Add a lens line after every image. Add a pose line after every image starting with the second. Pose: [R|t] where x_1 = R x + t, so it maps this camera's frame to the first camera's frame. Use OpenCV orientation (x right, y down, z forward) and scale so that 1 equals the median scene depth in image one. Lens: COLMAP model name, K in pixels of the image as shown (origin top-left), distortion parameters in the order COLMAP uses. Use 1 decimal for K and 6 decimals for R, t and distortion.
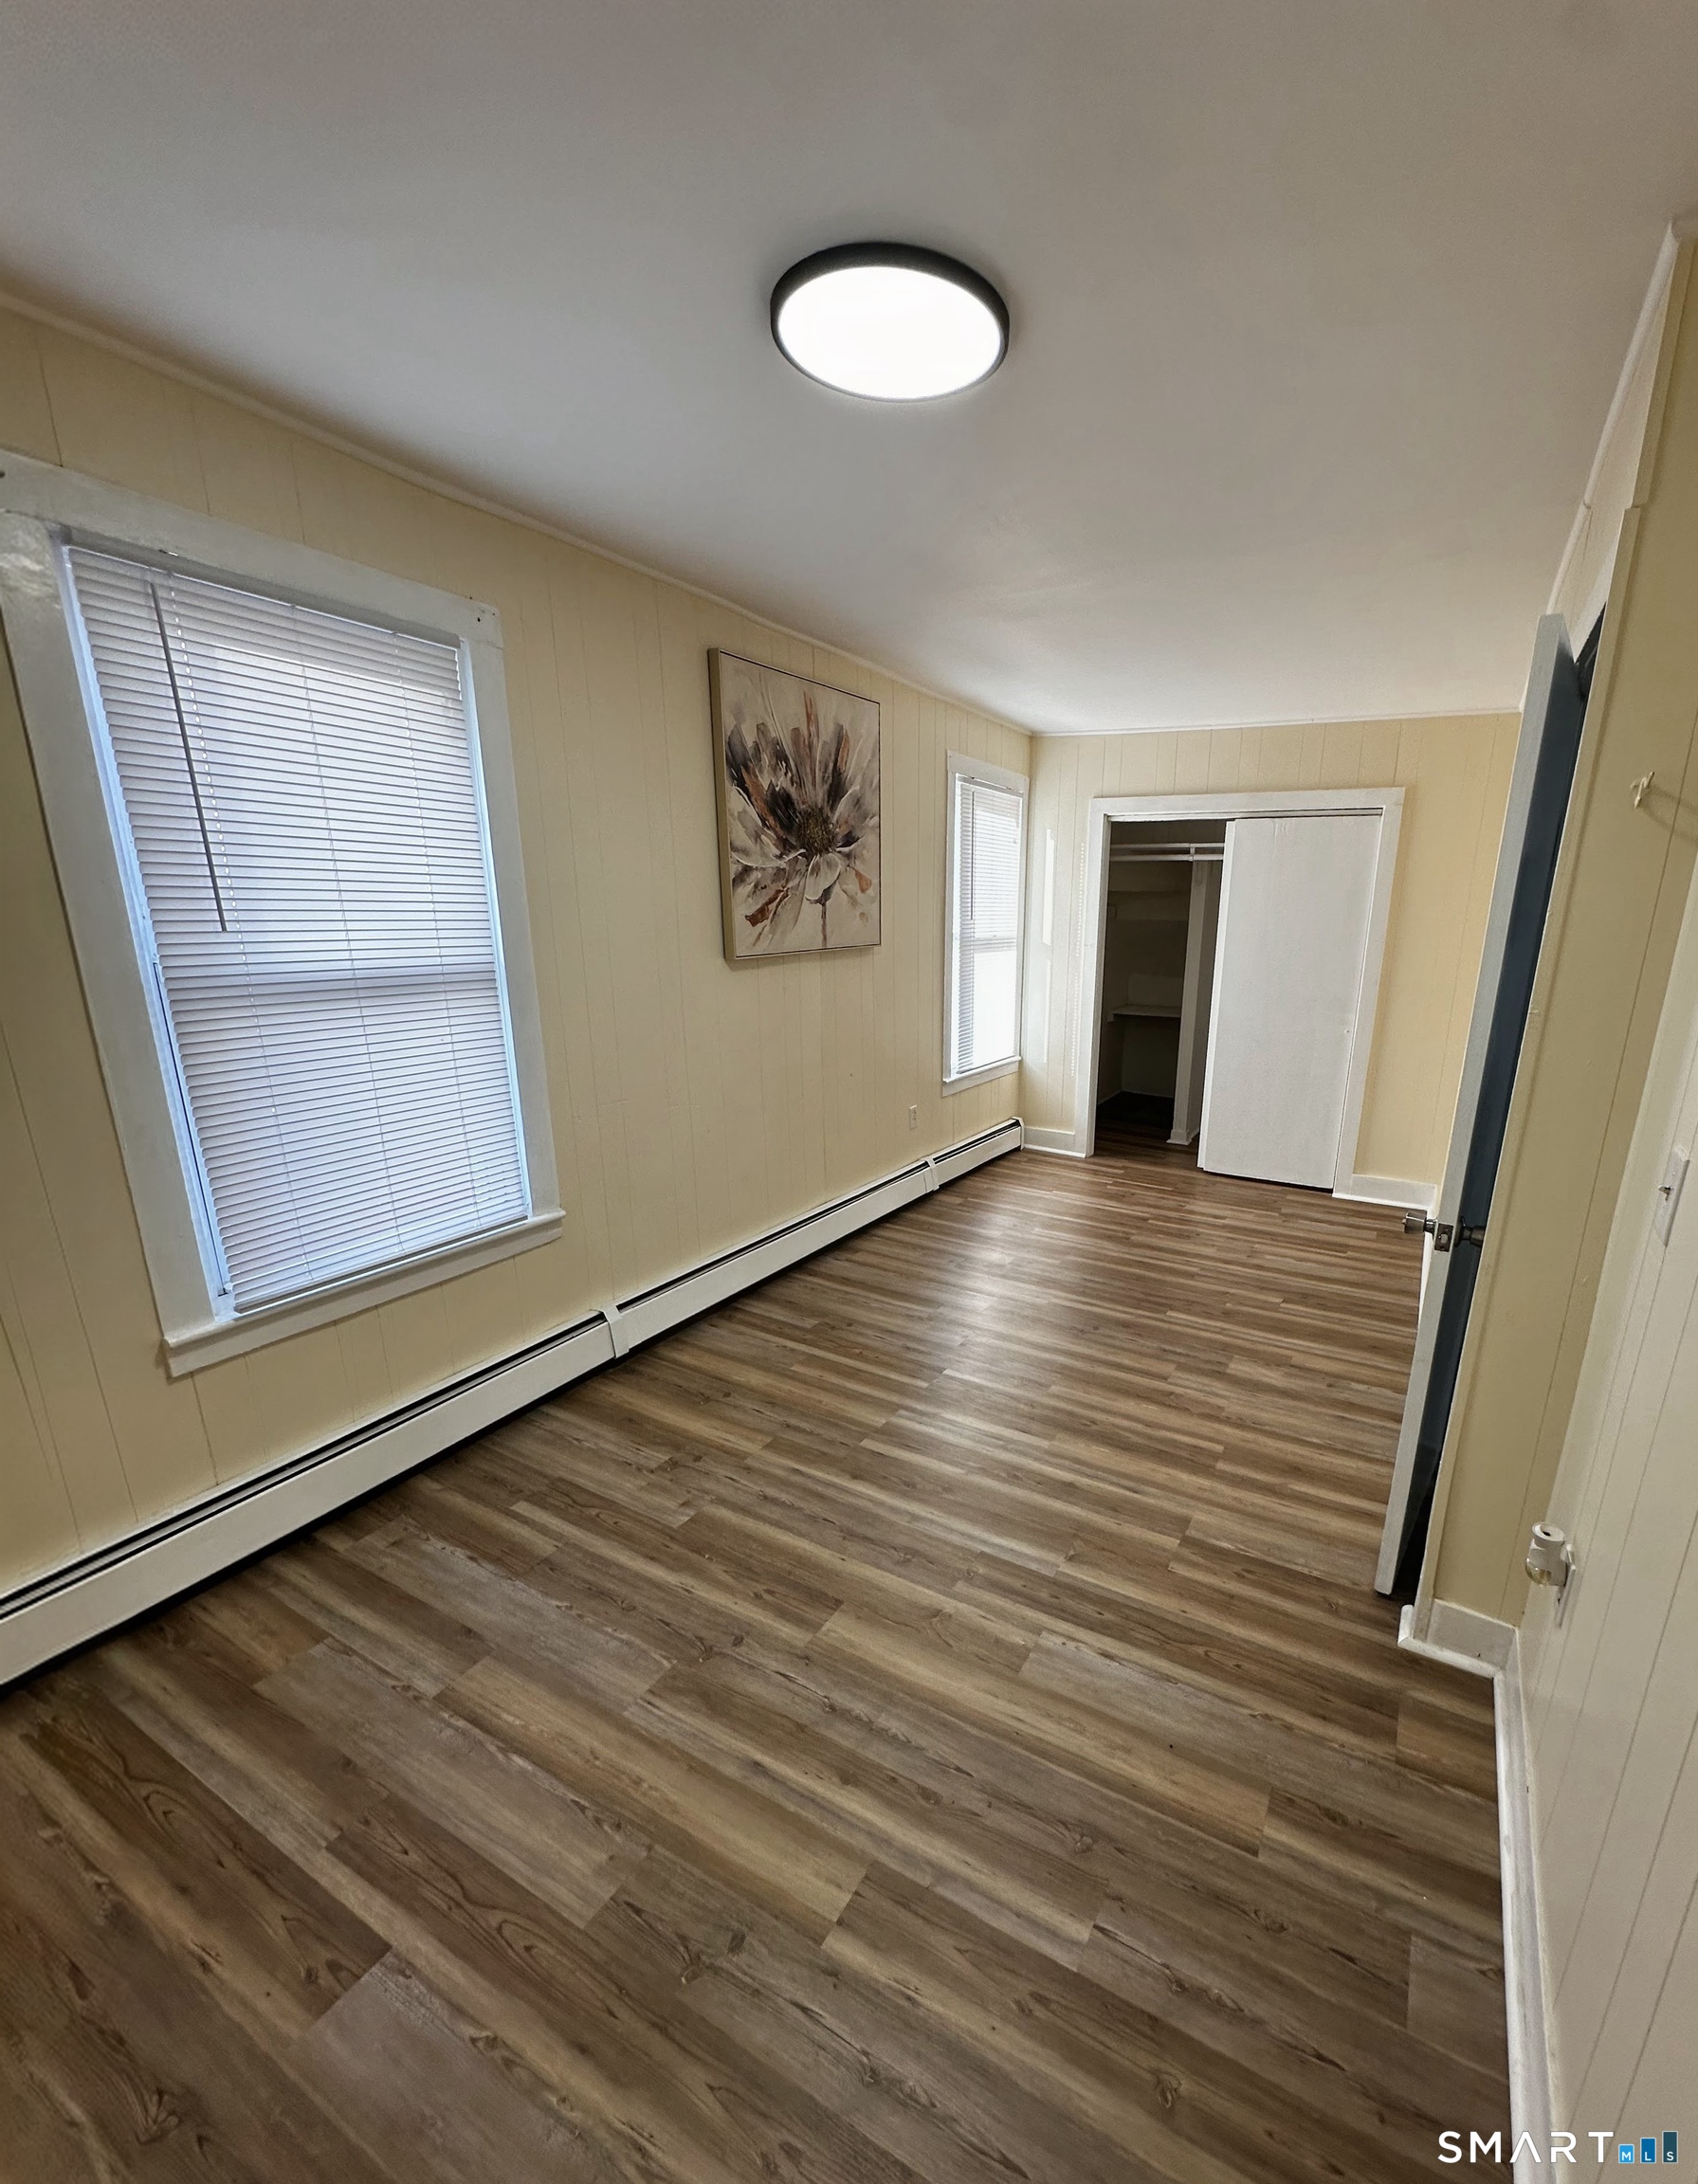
lens RADIAL K [[924.1, 0, 941.4], [0, 924.1, 1160.4], [0, 0, 1]] dist [-0.000548, -0.000037]
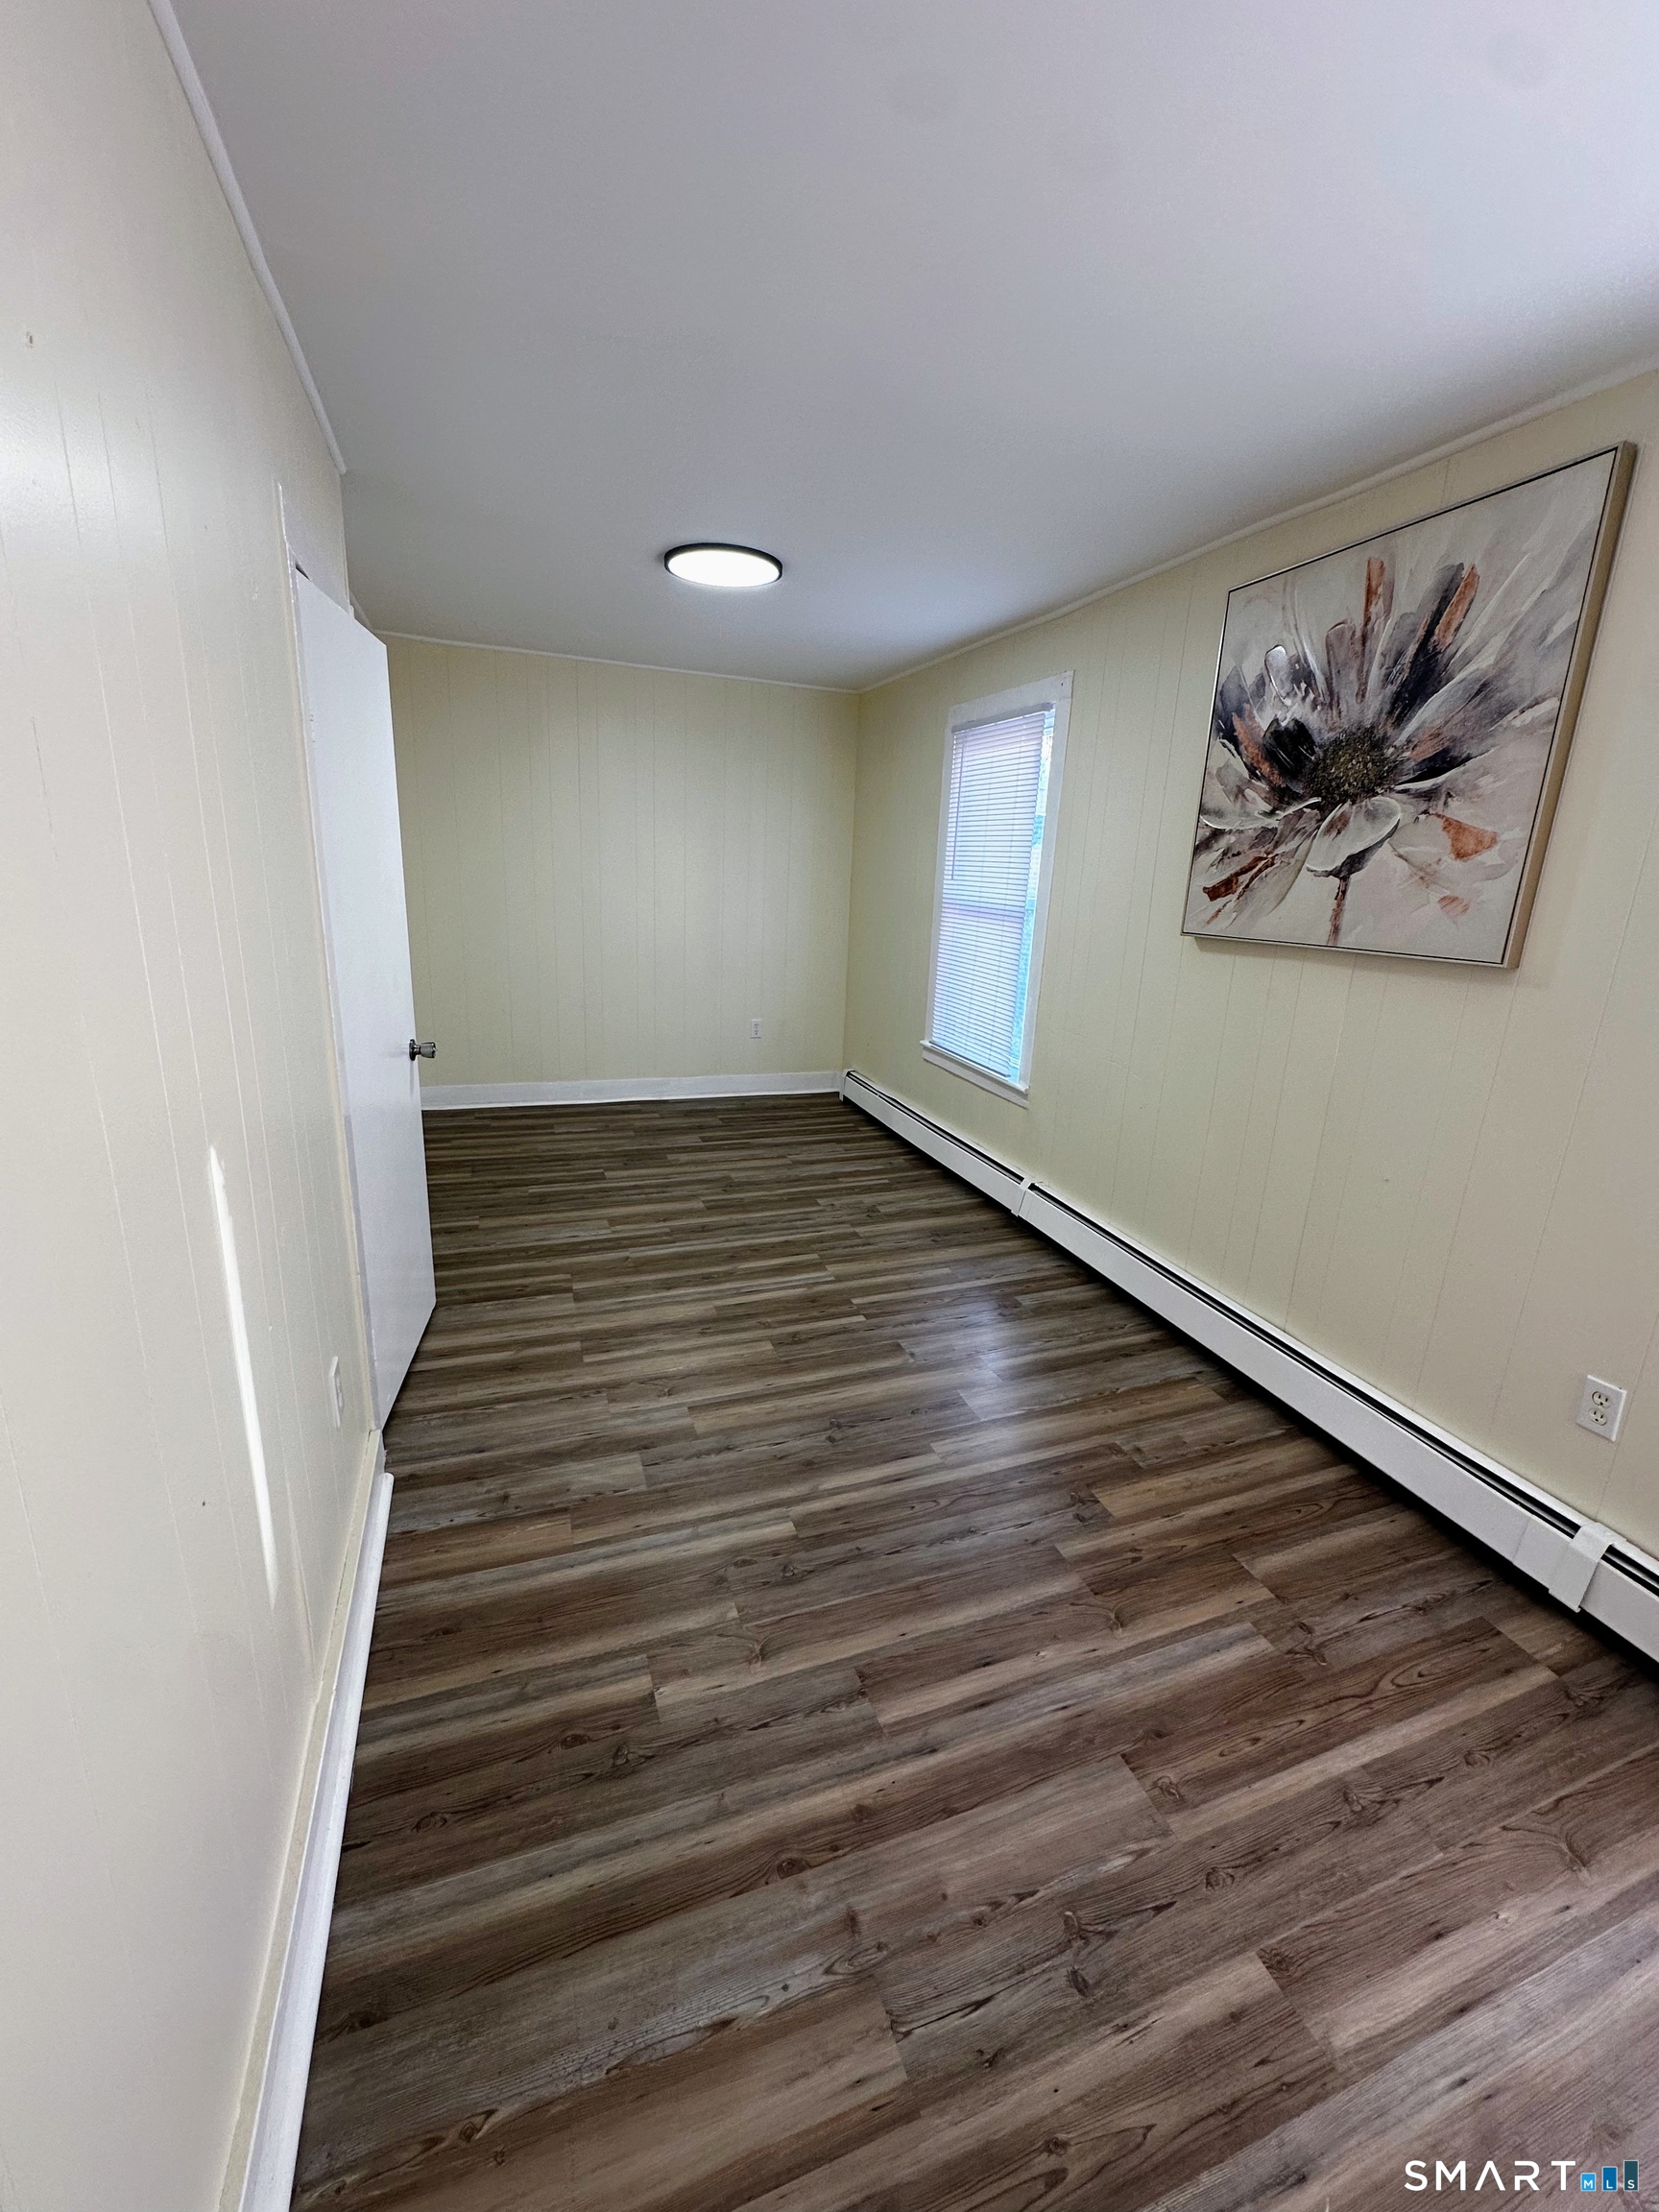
lens RADIAL K [[885.0, 0, 834.9], [0, 885.0, 1103.1], [0, 0, 1]] dist [-0.002536, -0.000415]
pose [[-0.657830, 0.150030, -0.738072, 0.627515], [-0.255985, 0.877084, 0.406443, -0.322995], [0.708330, 0.456306, -0.538567, 1.243078]]
